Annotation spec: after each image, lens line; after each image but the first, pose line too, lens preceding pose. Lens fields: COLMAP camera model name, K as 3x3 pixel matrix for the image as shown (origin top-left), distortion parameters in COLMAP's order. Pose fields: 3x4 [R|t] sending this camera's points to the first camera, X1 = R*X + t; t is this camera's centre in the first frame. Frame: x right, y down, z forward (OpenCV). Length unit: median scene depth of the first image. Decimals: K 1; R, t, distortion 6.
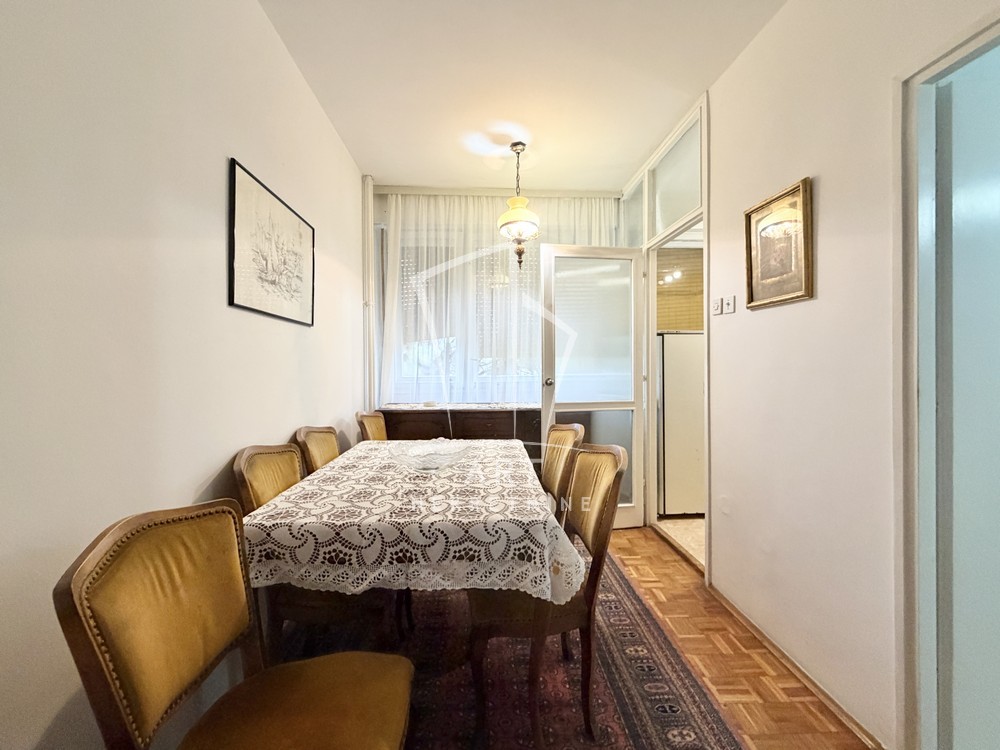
lens RADIAL K [[408.5, 0, 497.9], [0, 408.5, 376.4], [0, 0, 1]] dist [0.000910, -0.000116]
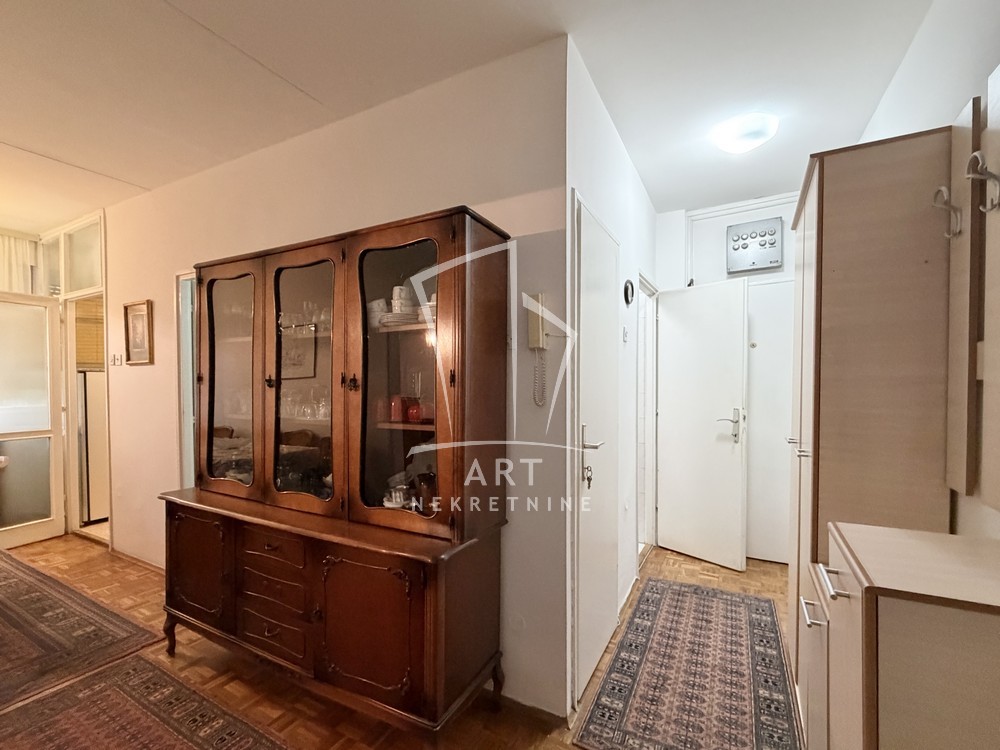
lens RADIAL K [[444.7, 0, 496.5], [0, 444.7, 387.2], [0, 0, 1]] dist [0.000023, -0.000281]
pose [[0.523483, -0.010842, 0.851967, -0.081696], [0.030808, 0.999506, -0.006211, -0.012805], [-0.851479, 0.029499, 0.523558, -0.767109]]
